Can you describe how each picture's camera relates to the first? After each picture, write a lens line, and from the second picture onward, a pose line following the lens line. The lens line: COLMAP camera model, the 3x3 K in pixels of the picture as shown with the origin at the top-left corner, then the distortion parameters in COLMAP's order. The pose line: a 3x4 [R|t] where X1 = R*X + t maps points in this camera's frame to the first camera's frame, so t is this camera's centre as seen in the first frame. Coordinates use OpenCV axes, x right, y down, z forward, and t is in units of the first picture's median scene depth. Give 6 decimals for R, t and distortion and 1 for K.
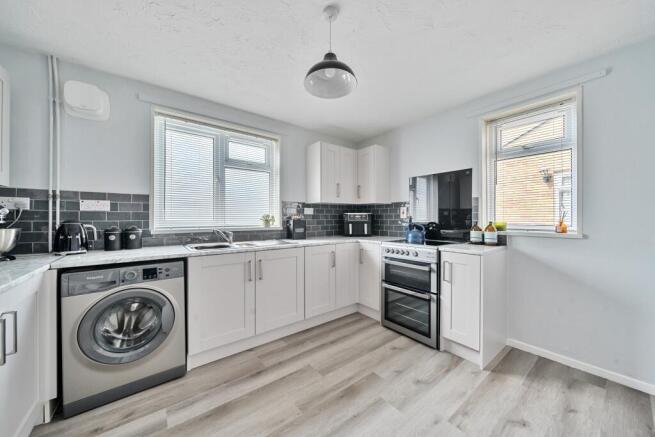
lens RADIAL K [[226.1, 0, 327.7], [0, 226.1, 218.2], [0, 0, 1]] dist [-0.003385, -0.000210]
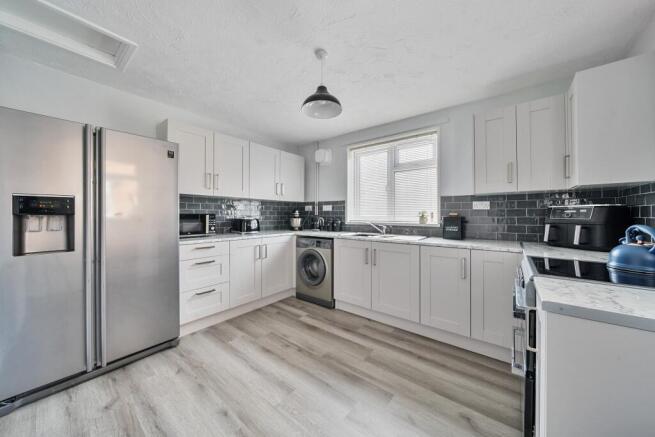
lens RADIAL K [[226.1, 0, 328.6], [0, 226.1, 215.5], [0, 0, 1]] dist [-0.003385, -0.000210]
pose [[0.256695, 0.002311, -0.966490, 0.807067], [-0.005499, 0.999984, 0.000930, 0.006894], [0.966477, 0.005076, 0.256703, 0.458752]]
